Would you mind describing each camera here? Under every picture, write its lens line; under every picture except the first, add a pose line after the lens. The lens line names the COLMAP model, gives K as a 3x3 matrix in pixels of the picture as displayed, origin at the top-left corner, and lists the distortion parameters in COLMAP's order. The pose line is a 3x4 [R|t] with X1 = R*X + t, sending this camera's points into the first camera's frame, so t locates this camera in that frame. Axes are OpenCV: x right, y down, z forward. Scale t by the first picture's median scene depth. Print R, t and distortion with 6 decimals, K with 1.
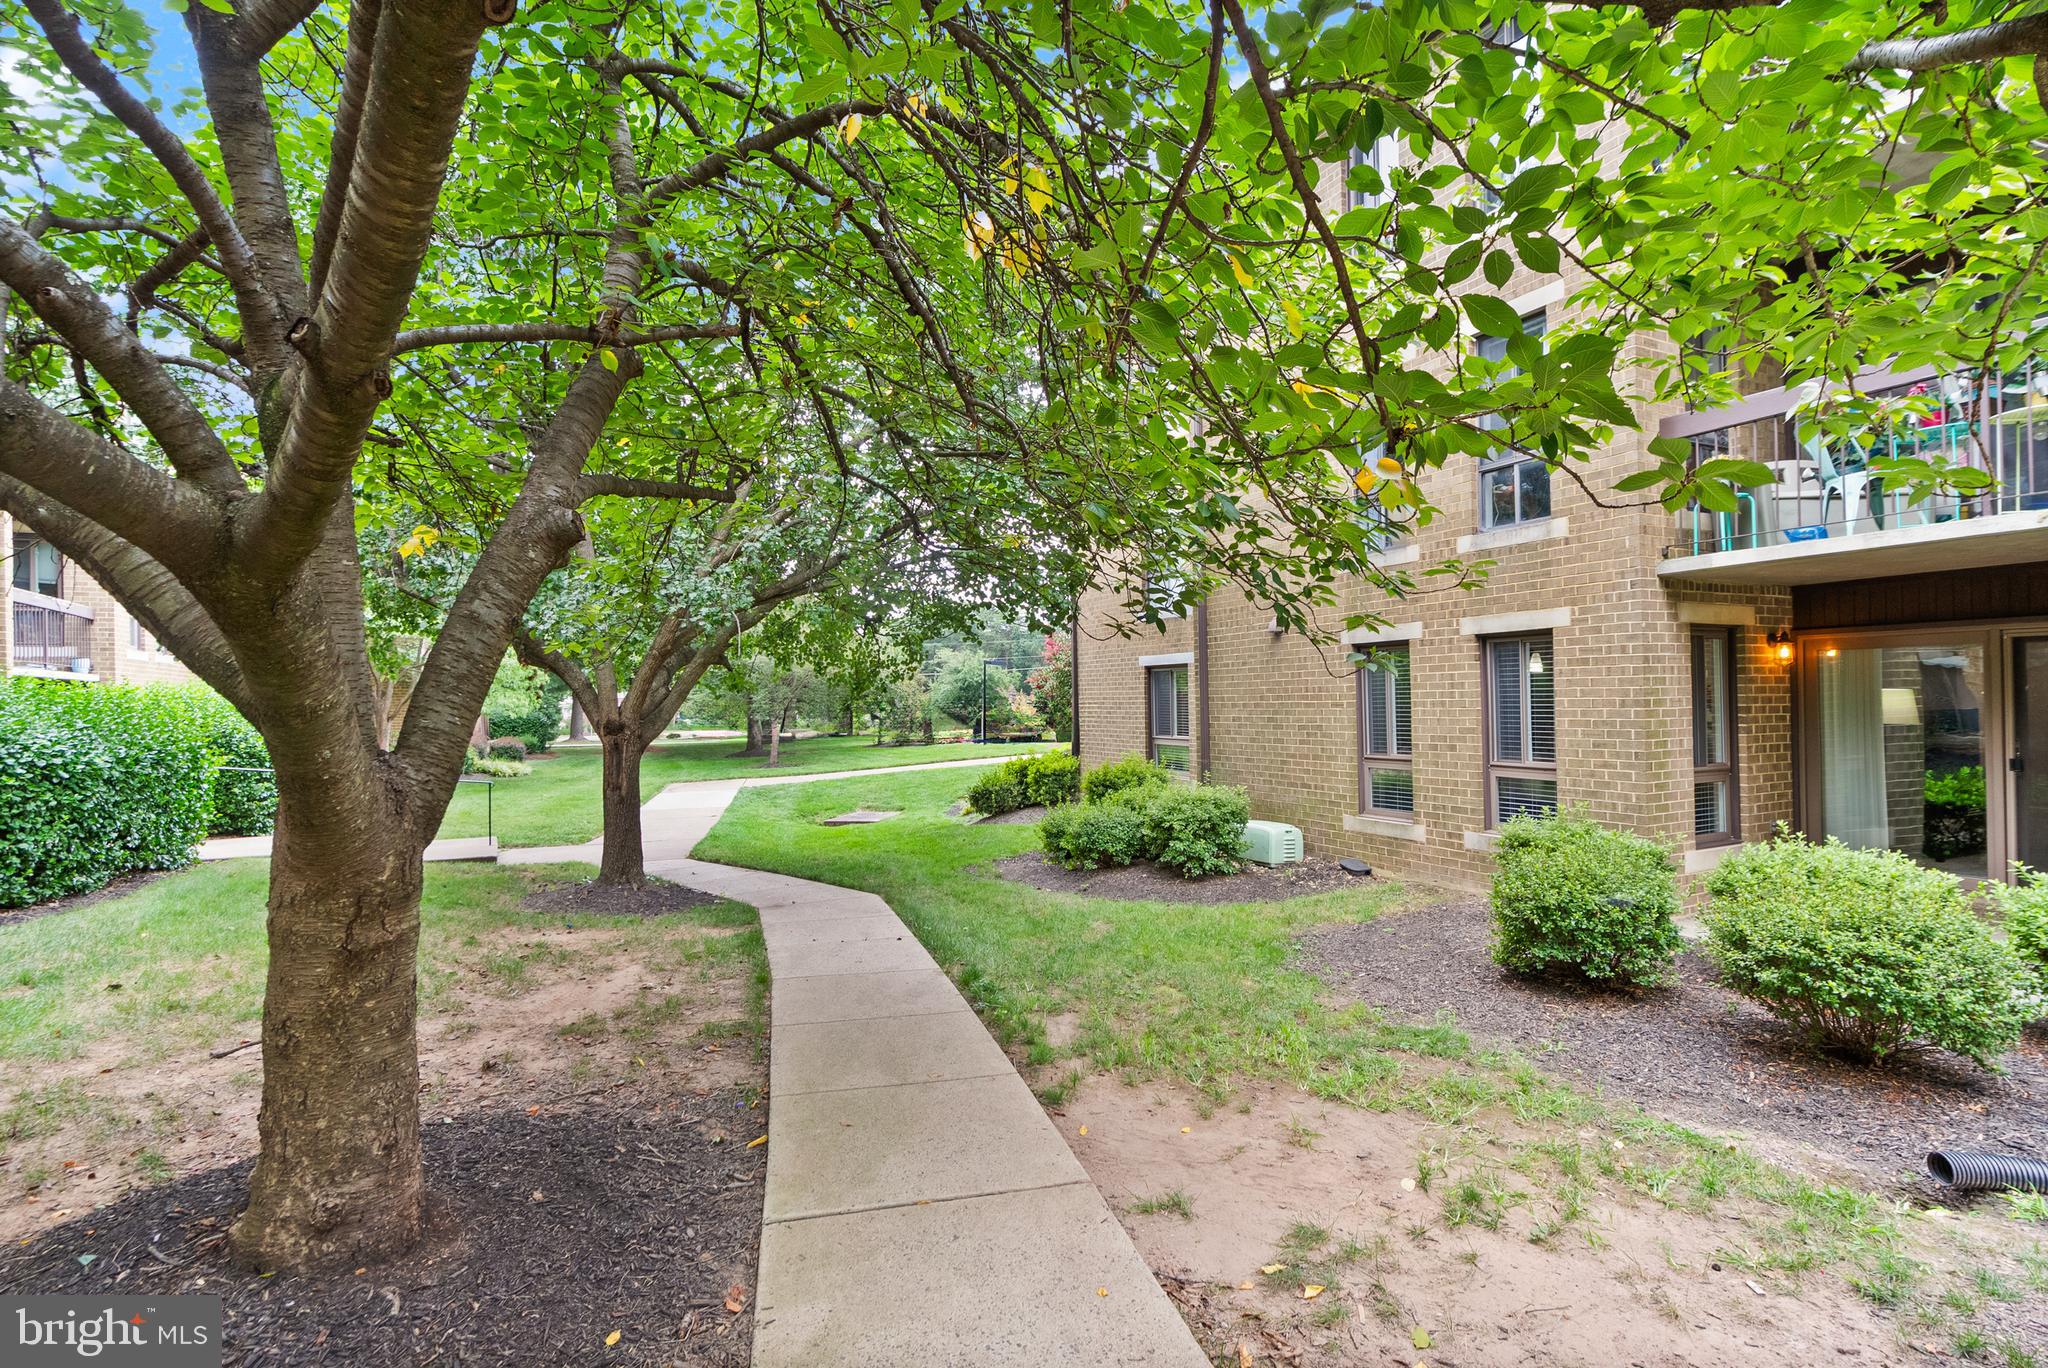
lens RADIAL K [[959.3, 0, 1025.5], [0, 959.3, 681.2], [0, 0, 1]] dist [-0.001834, 0.003522]
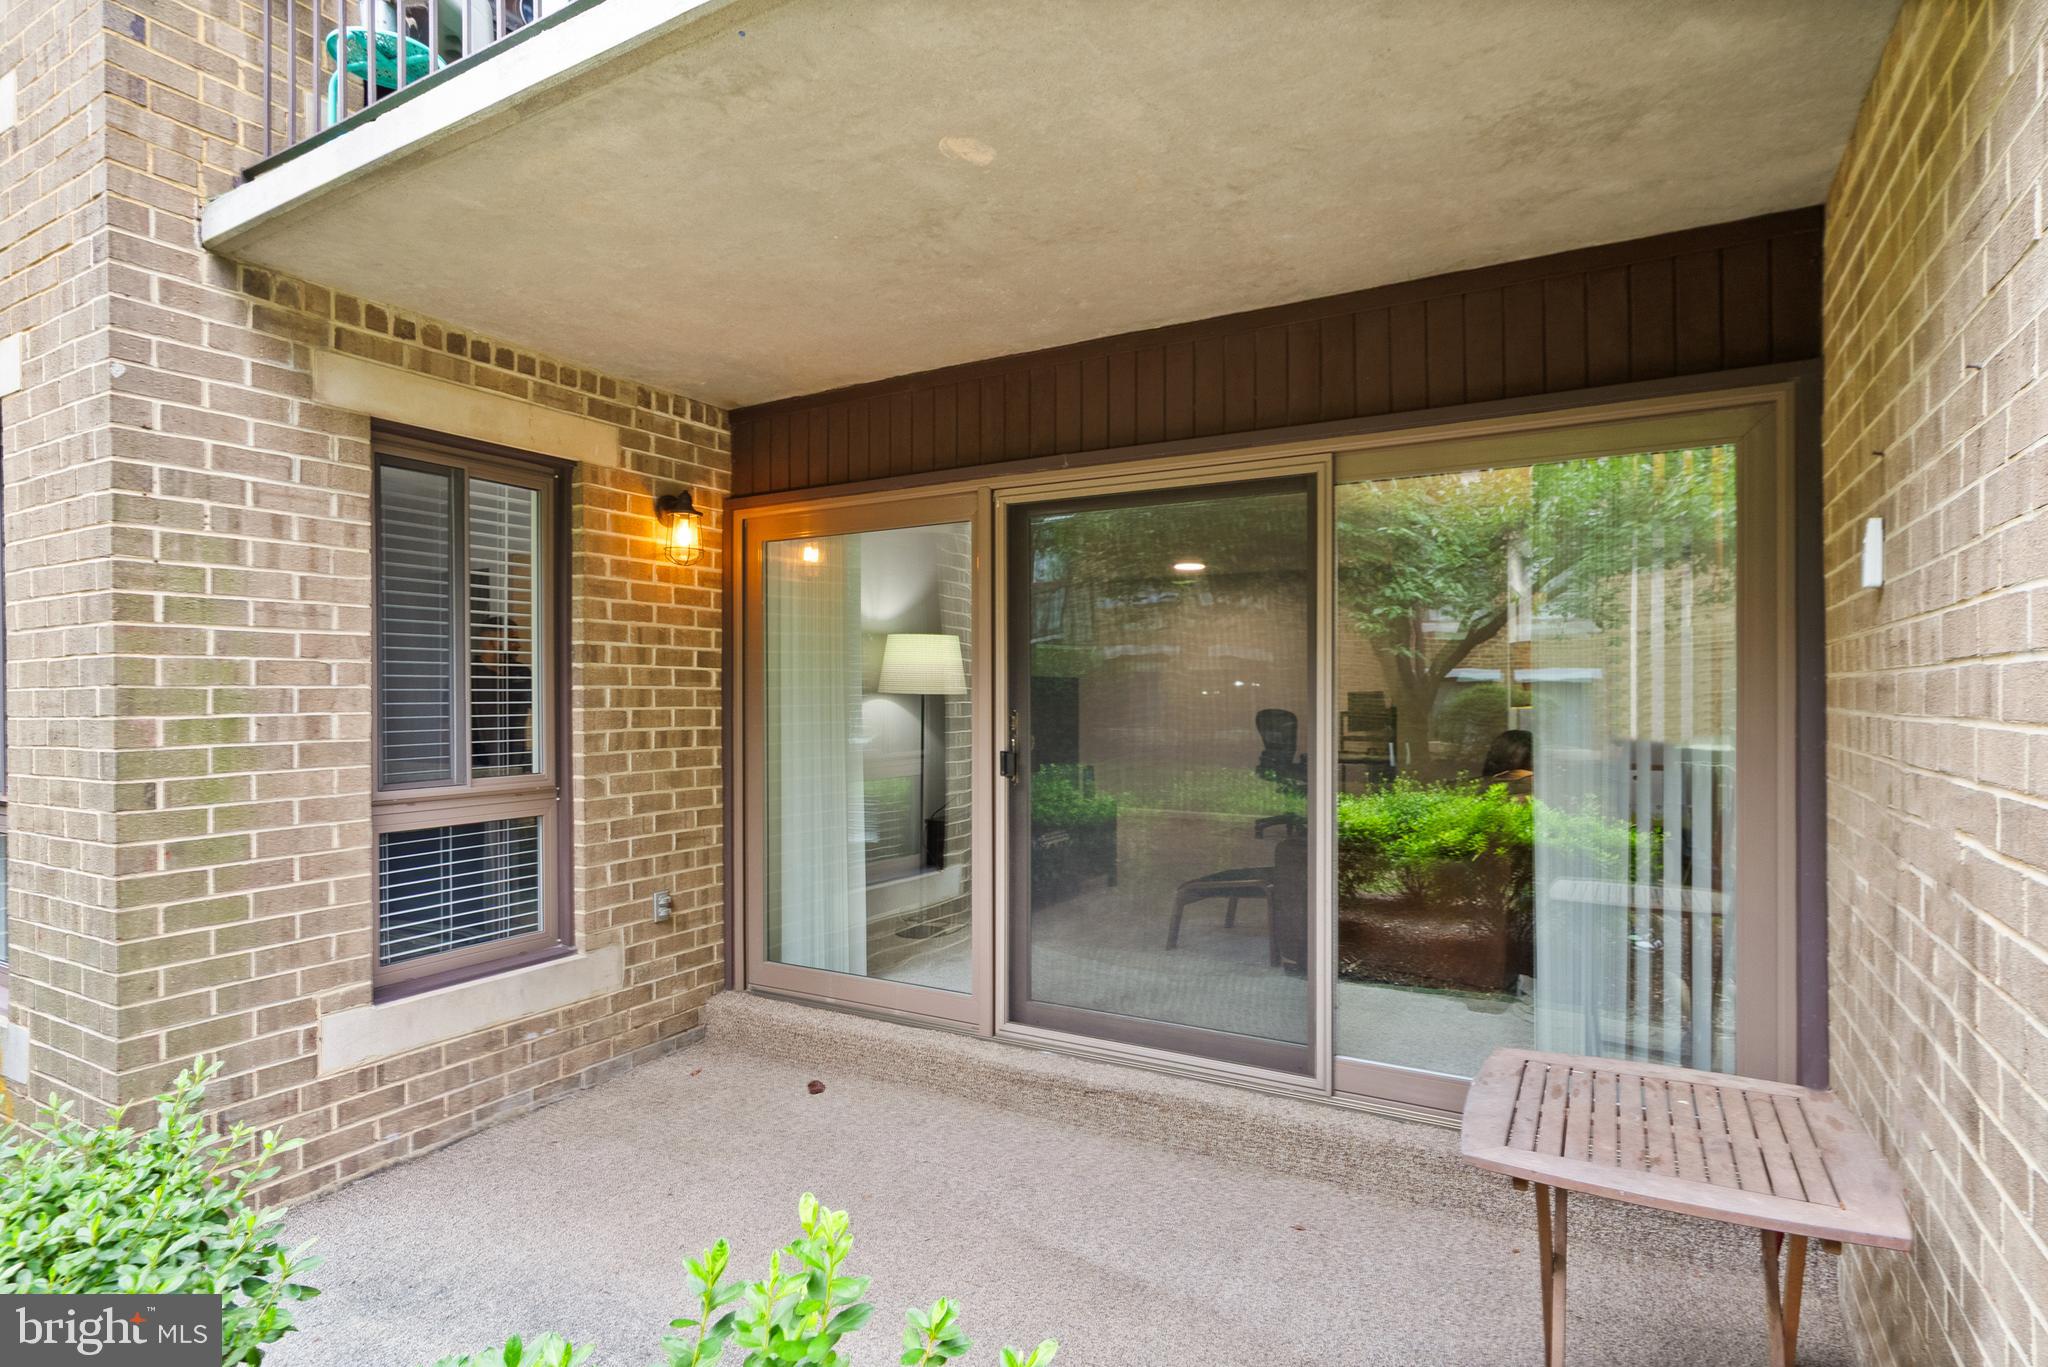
lens RADIAL K [[1056.6, 0, 1017.0], [0, 1056.6, 681.4], [0, 0, 1]] dist [0.003821, 0.001521]
pose [[0.840704, 0.017645, 0.541207, 0.651348], [-0.017130, 0.999835, -0.005989, 0.042292], [-0.541224, -0.004236, 0.840868, 0.477737]]
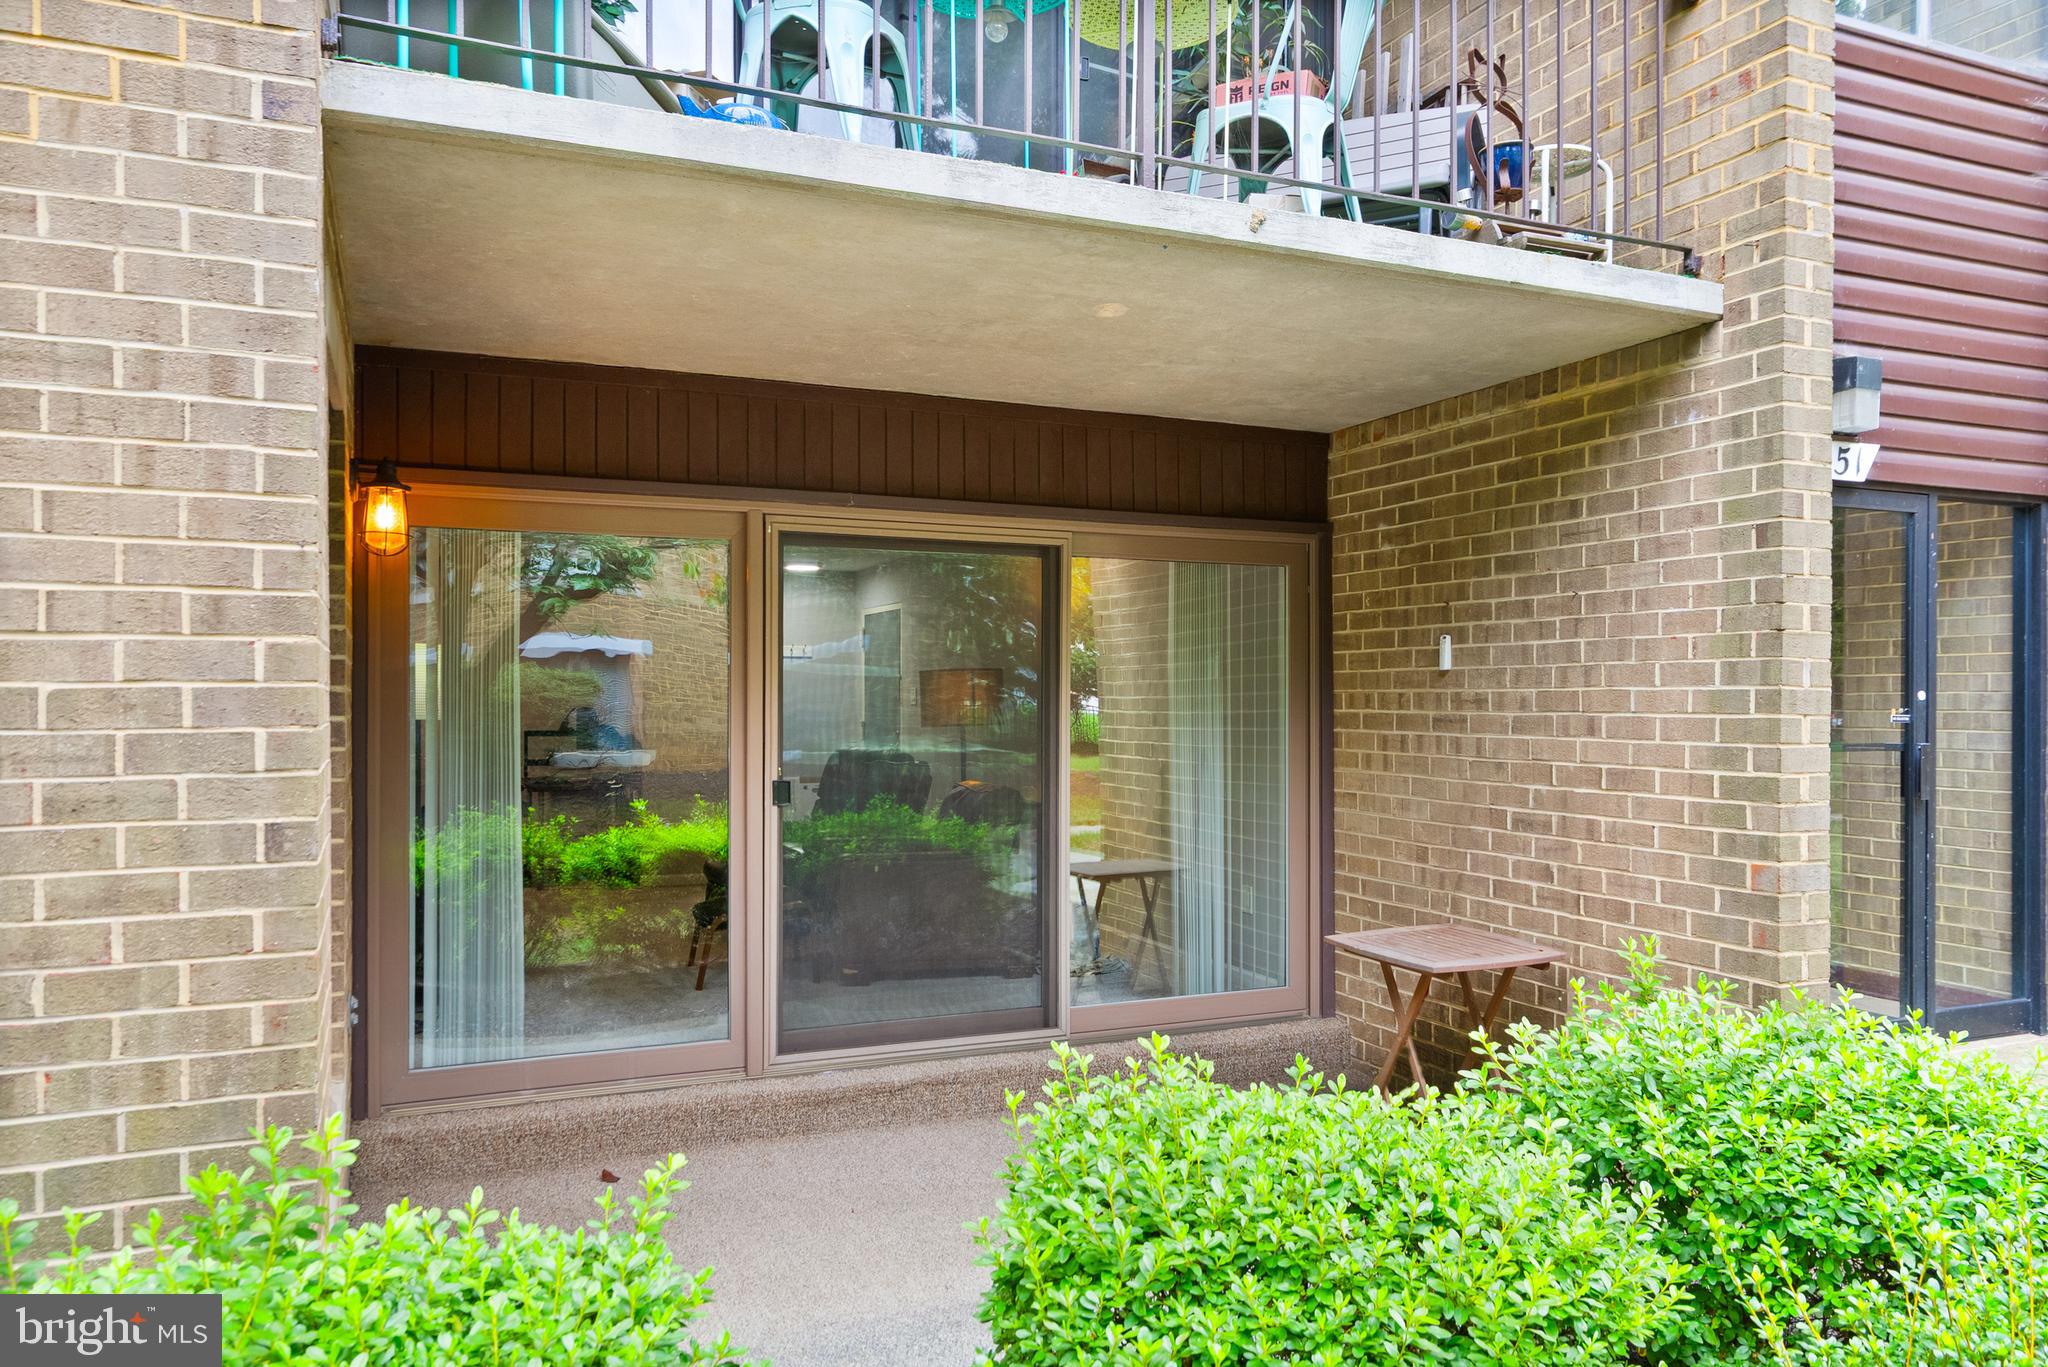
lens RADIAL K [[1422.8, 0, 1021.1], [0, 1422.8, 687.9], [0, 0, 1]] dist [-0.000100, -0.000160]
pose [[0.058109, 0.022786, 0.998050, 0.280374], [-0.015847, 0.999635, -0.021900, 0.041430], [-0.998184, -0.014543, 0.058449, 0.736086]]
